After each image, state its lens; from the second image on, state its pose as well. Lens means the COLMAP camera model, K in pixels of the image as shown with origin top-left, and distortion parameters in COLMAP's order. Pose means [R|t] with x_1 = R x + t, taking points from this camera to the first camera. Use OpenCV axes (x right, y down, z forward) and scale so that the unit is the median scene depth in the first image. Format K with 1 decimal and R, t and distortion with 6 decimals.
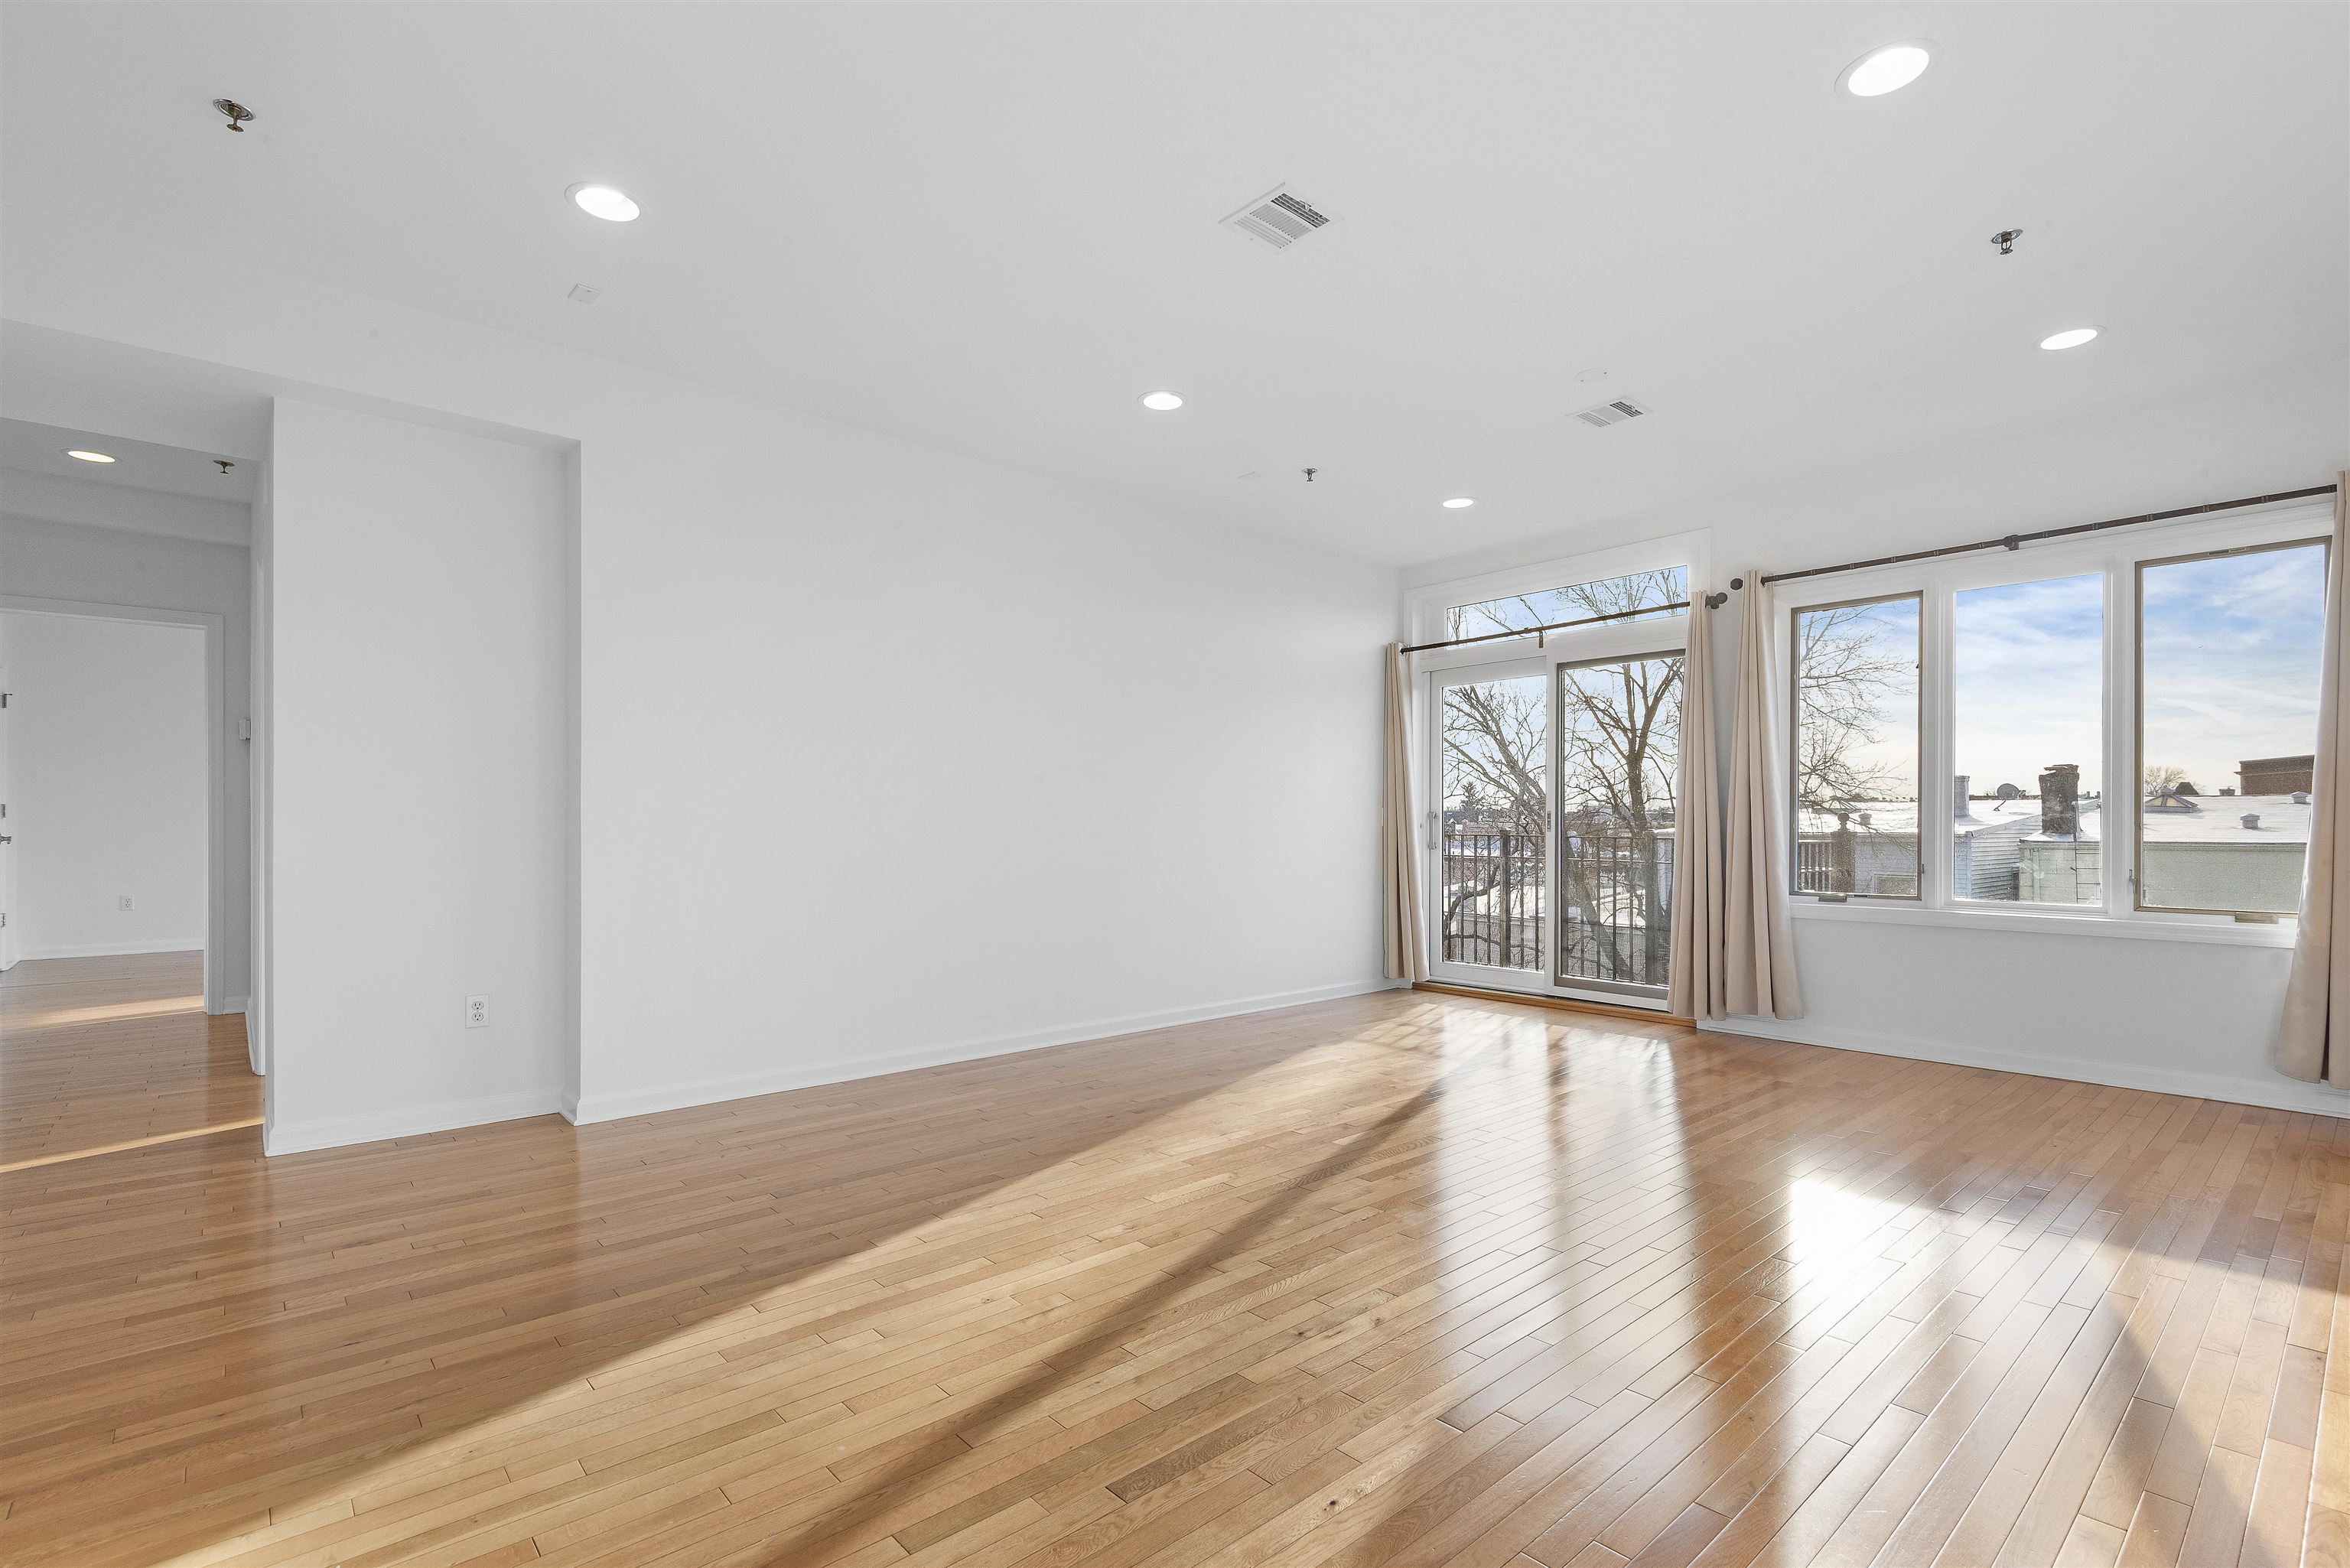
lens RADIAL K [[1066.2, 0, 1168.1], [0, 1066.2, 820.0], [0, 0, 1]] dist [0.013905, -0.006755]
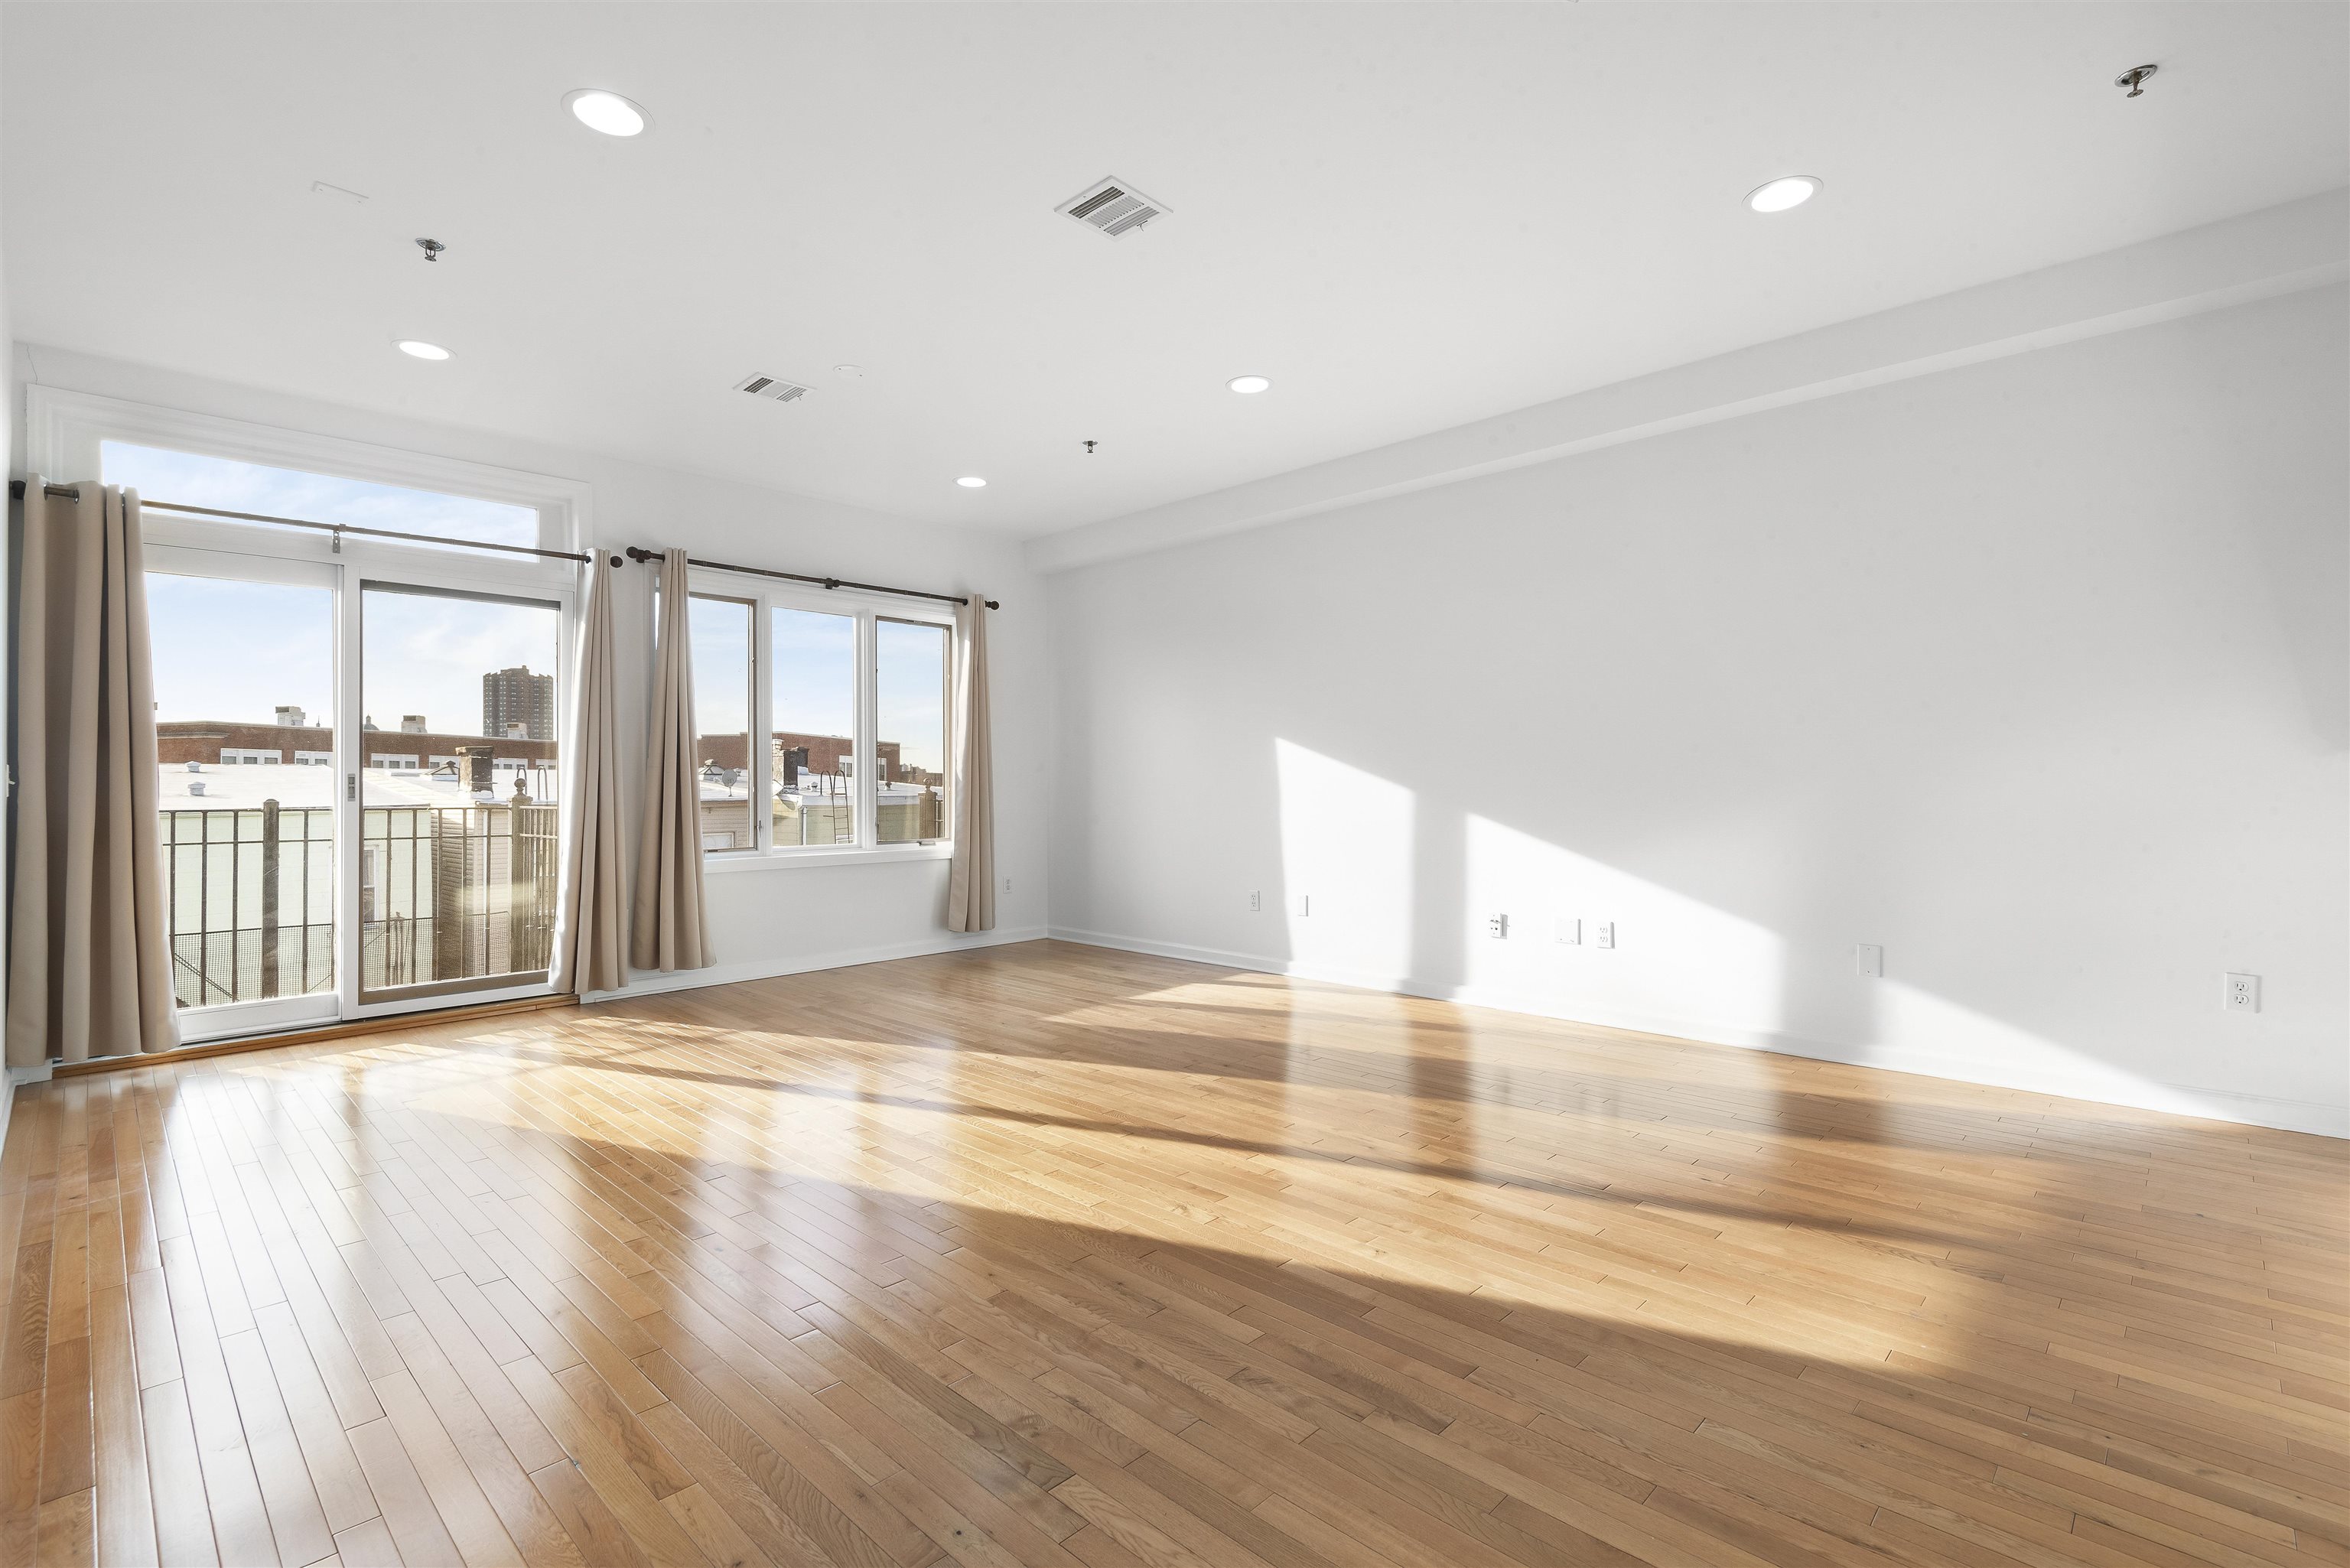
lens RADIAL K [[1066.2, 0, 1176.9], [0, 1066.2, 780.7], [0, 0, 1]] dist [0.013905, -0.006755]
pose [[-0.083312, 0.005129, 0.996510, -1.114653], [0.002475, 0.999985, -0.004940, 0.004908], [-0.996520, 0.002055, -0.083323, 1.211957]]
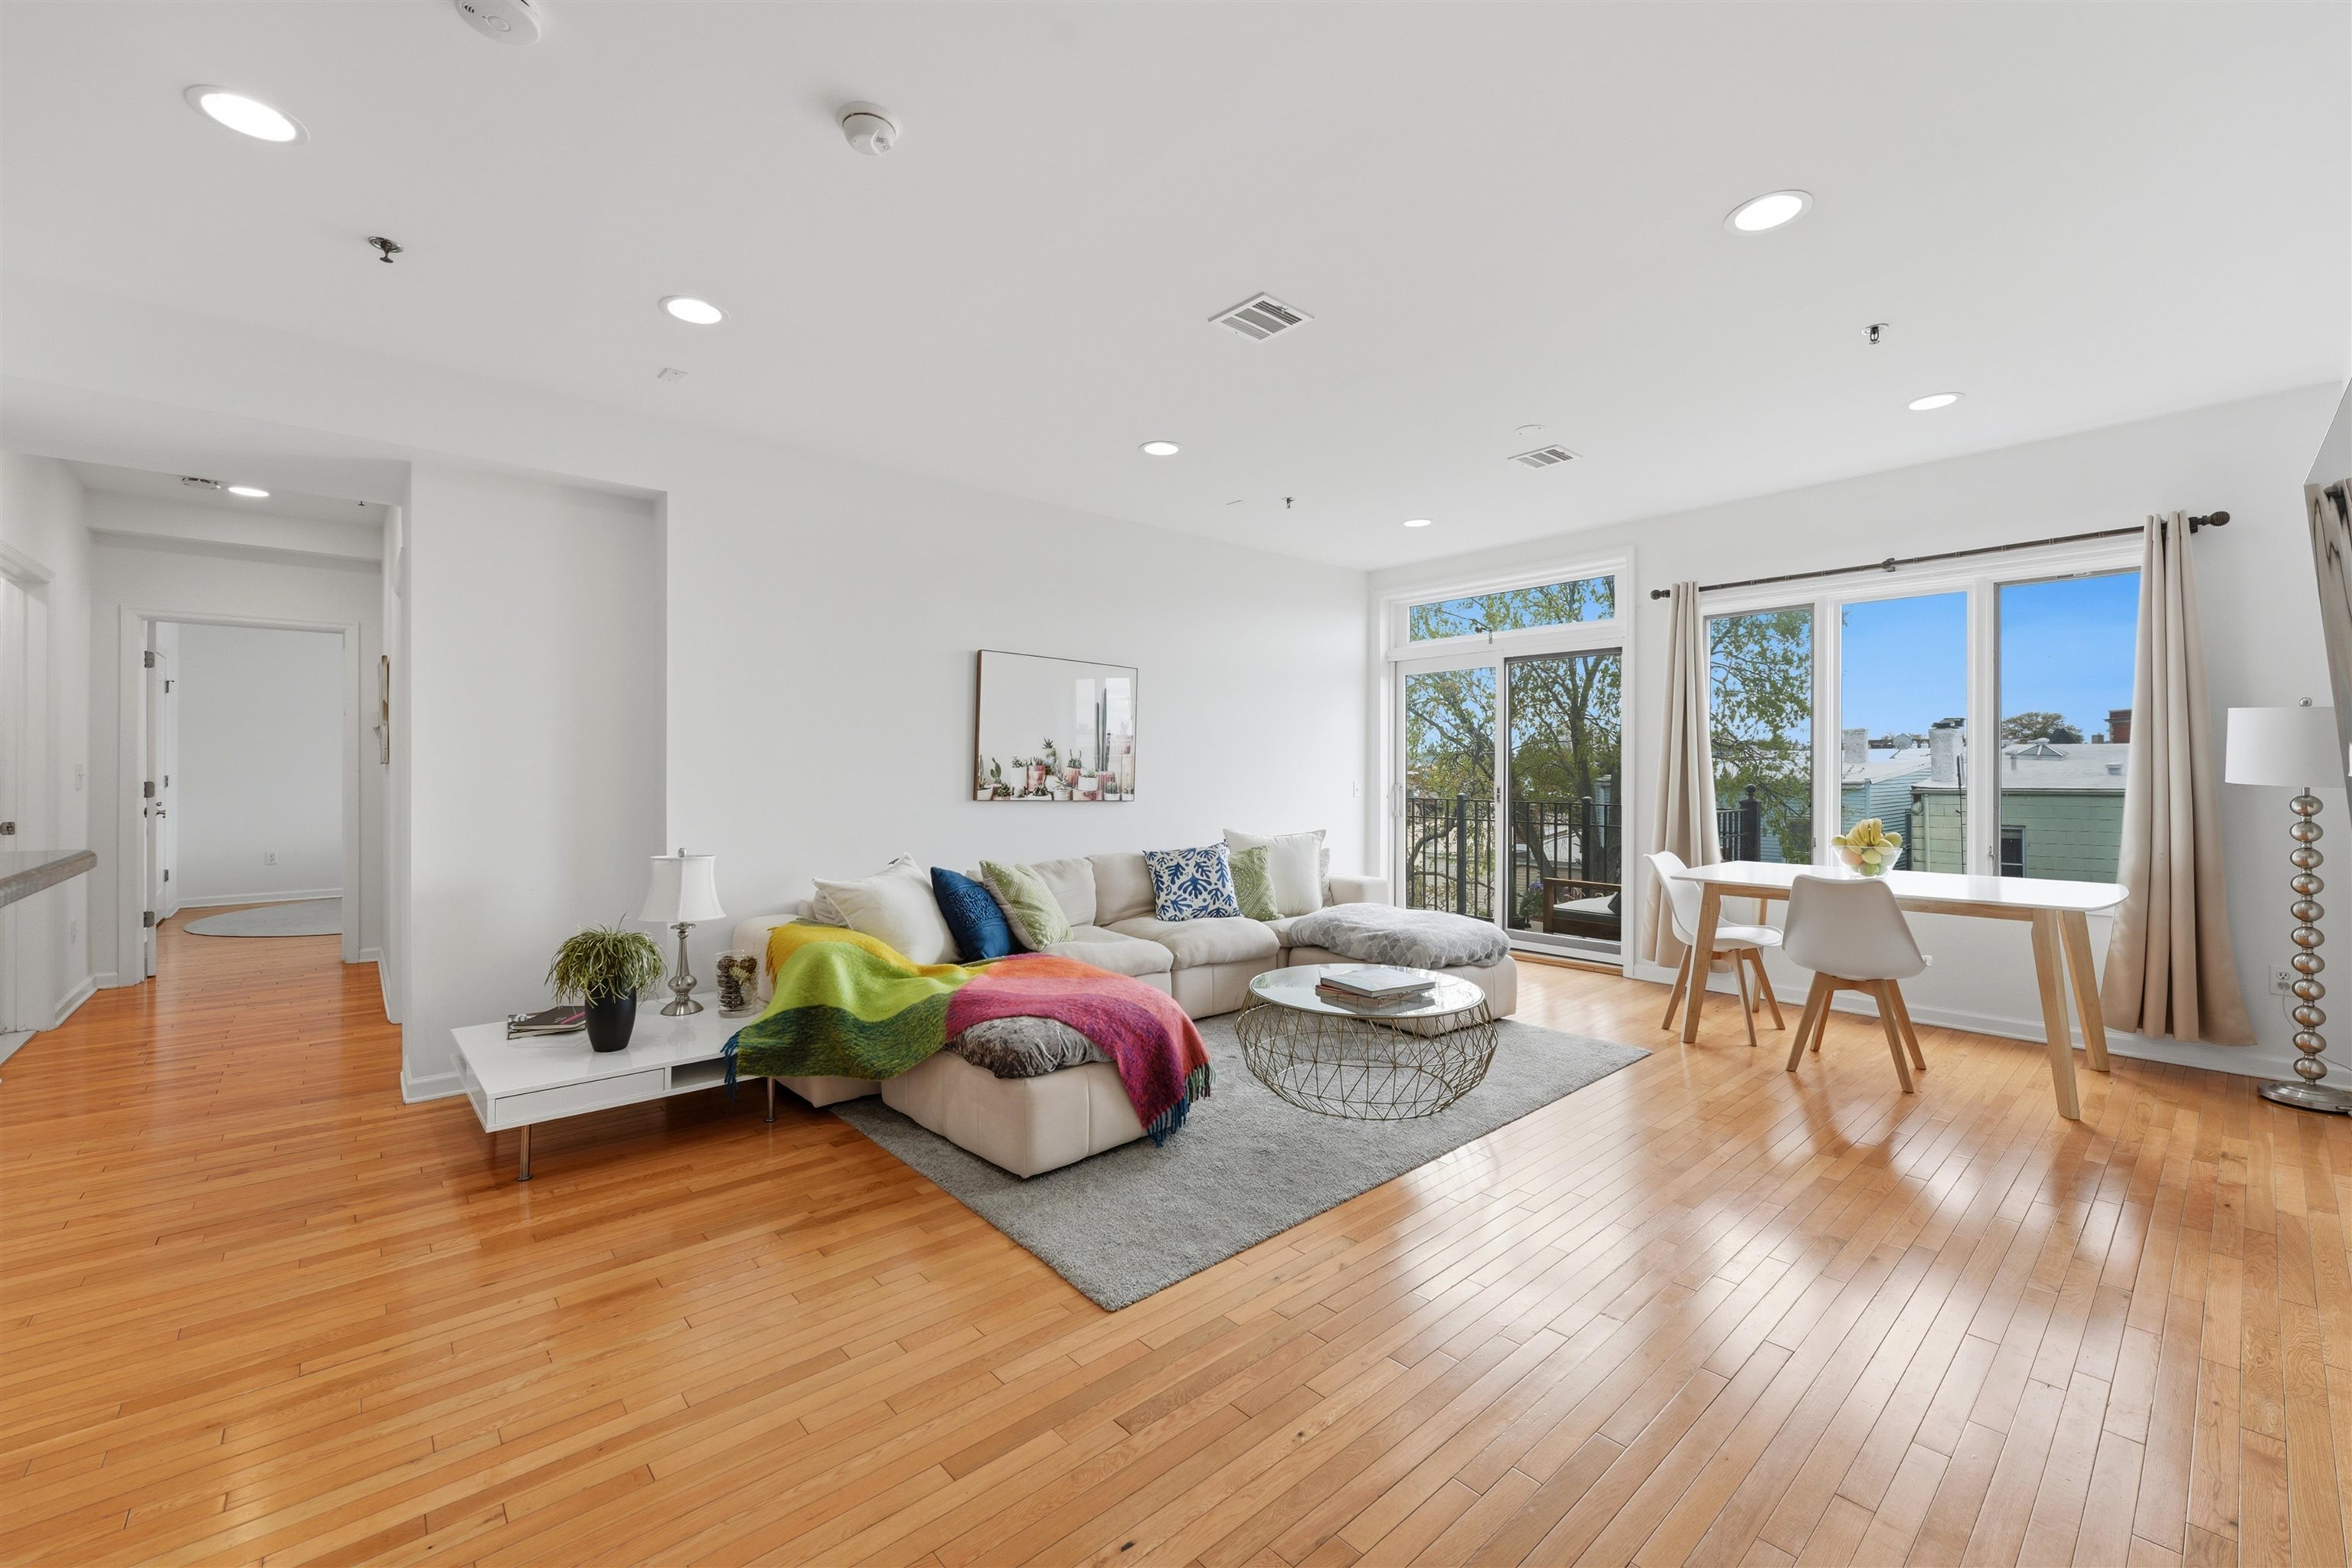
lens RADIAL K [[939.5, 0, 1163.3], [0, 939.5, 762.5], [0, 0, 1]] dist [0.002082, -0.000763]
pose [[0.999994, 0.000285, -0.003482, 0.000954], [-0.000281, 0.999999, 0.001078, -0.085410], [0.003482, -0.001077, 0.999993, -0.046370]]
